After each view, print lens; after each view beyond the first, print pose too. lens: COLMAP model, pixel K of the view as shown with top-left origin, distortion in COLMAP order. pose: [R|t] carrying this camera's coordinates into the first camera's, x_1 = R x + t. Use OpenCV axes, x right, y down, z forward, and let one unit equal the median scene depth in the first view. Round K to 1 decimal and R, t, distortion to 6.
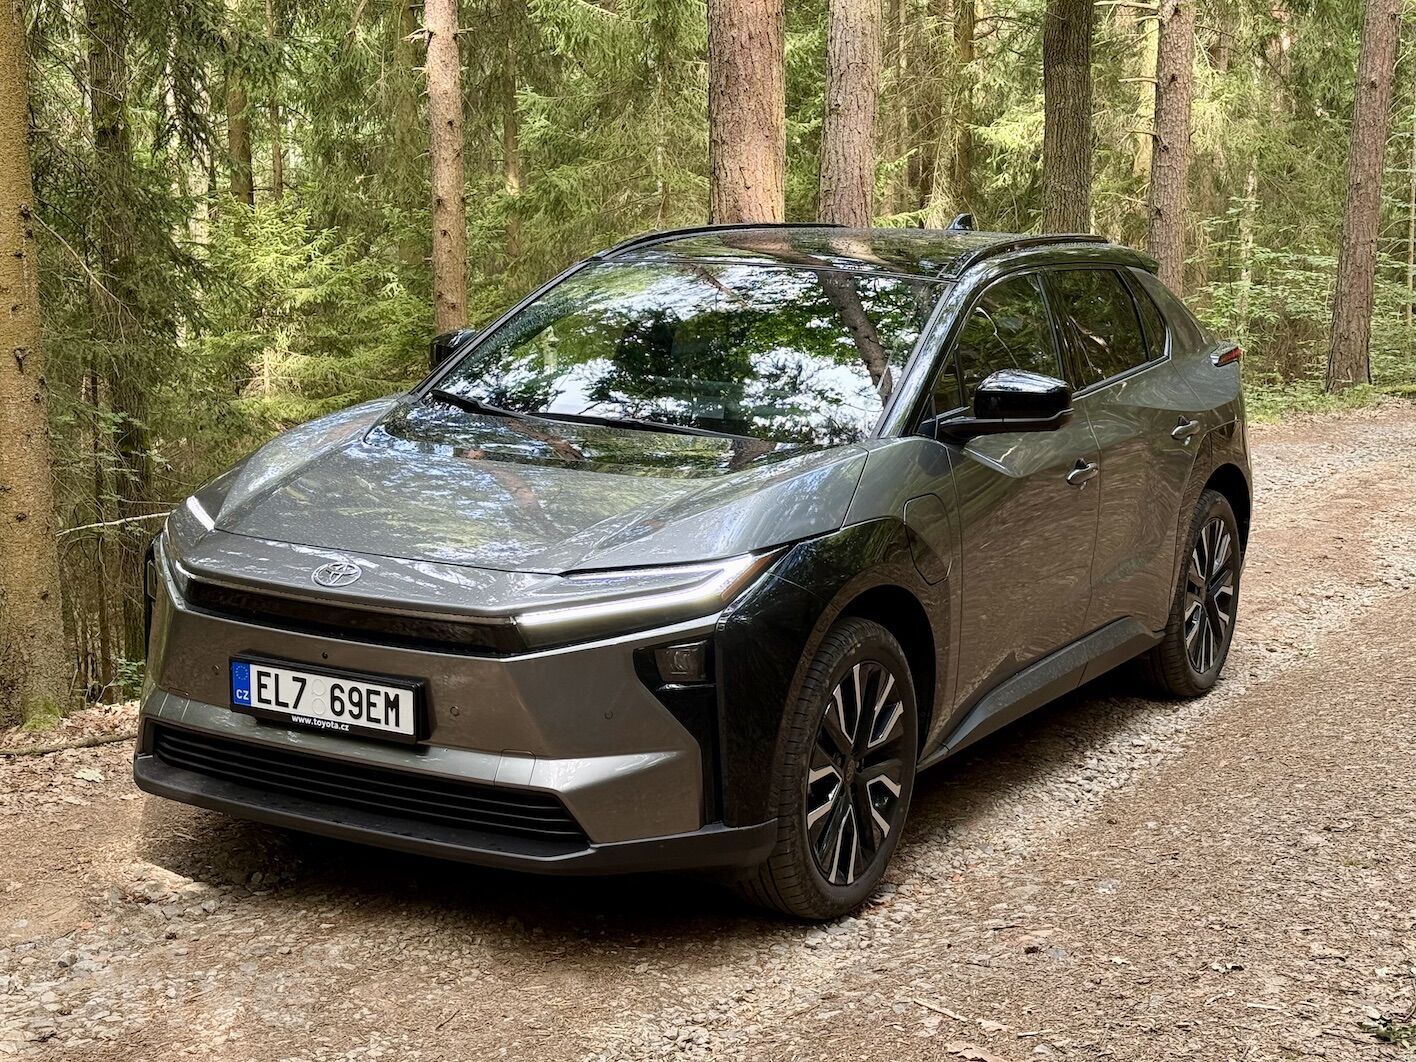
lens RADIAL K [[2238.6, 0, 721.4], [0, 2238.6, 525.0], [0, 0, 1]] dist [0.192061, -0.280596]
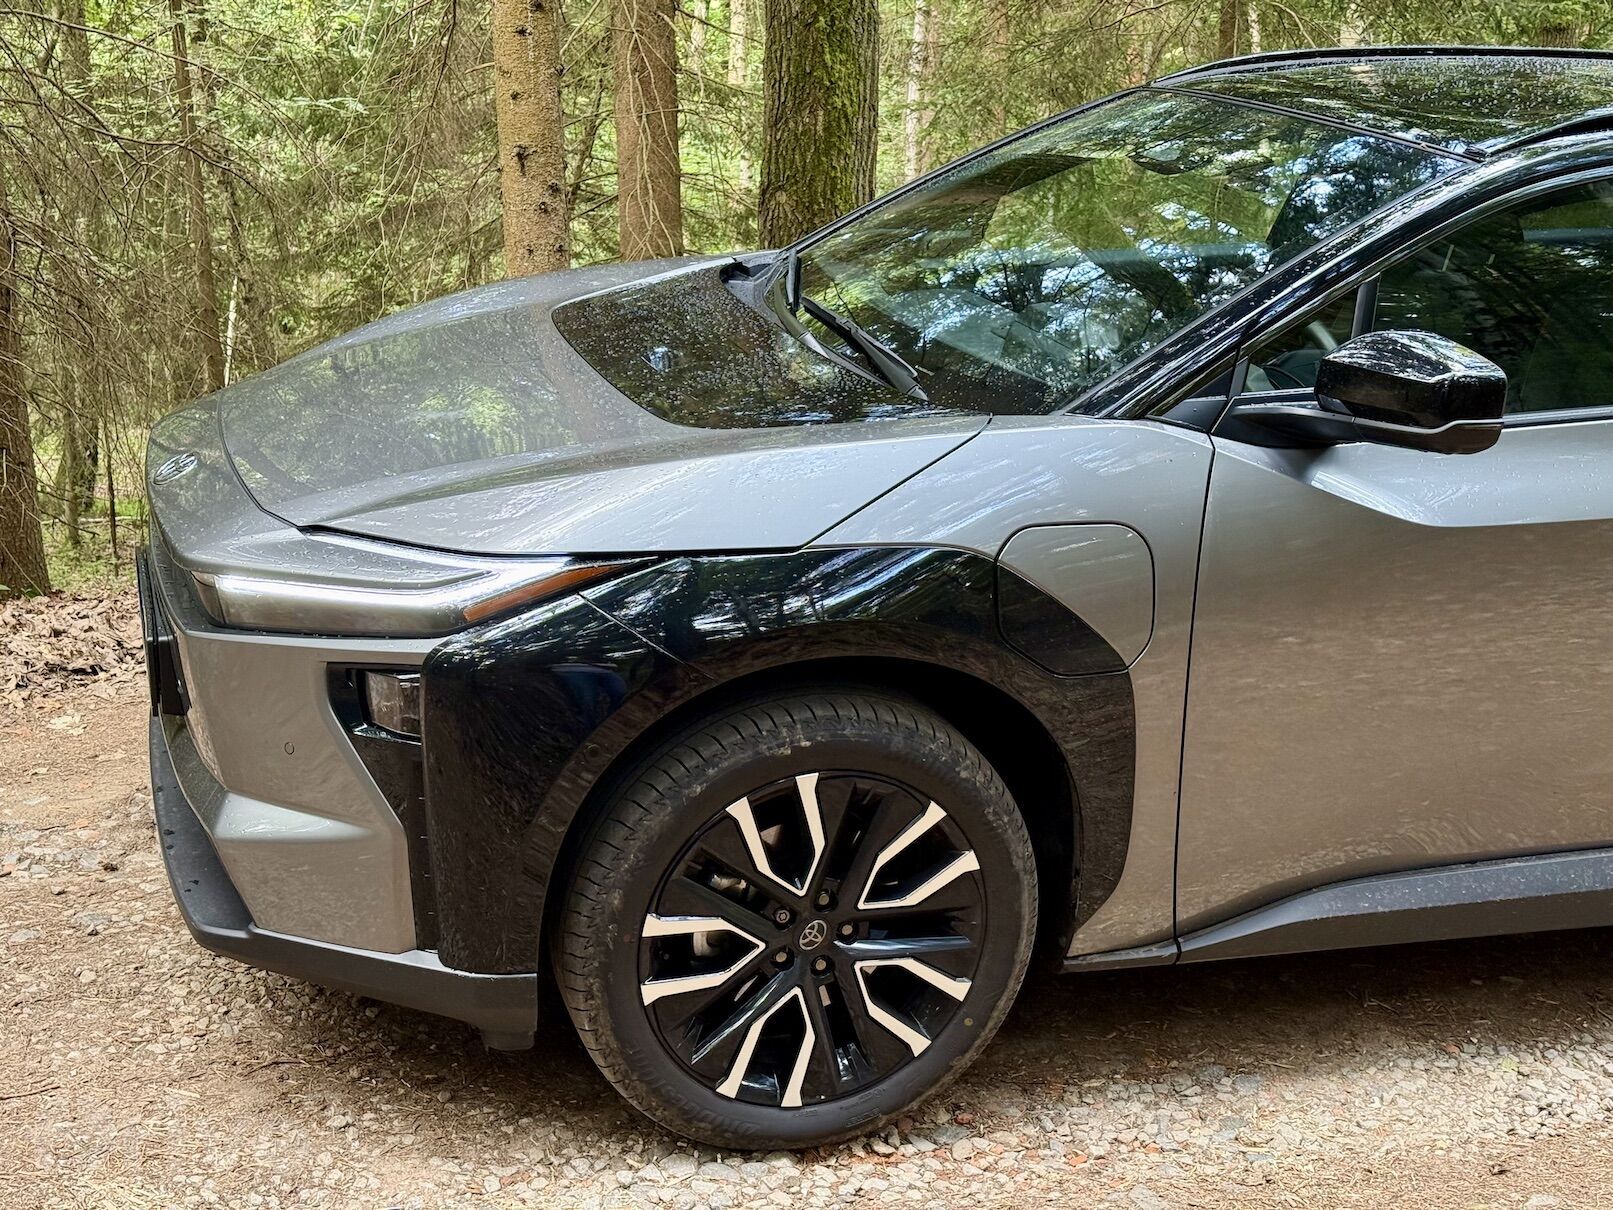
lens RADIAL K [[2240.9, 0, 806.5], [0, 2240.9, 605.0], [0, 0, 1]] dist [0.198135, -0.347461]
pose [[0.730275, 0.221472, -0.646258, 0.448978], [-0.148756, 0.974844, 0.165983, -0.084296], [0.666761, -0.025079, 0.744849, 0.554301]]
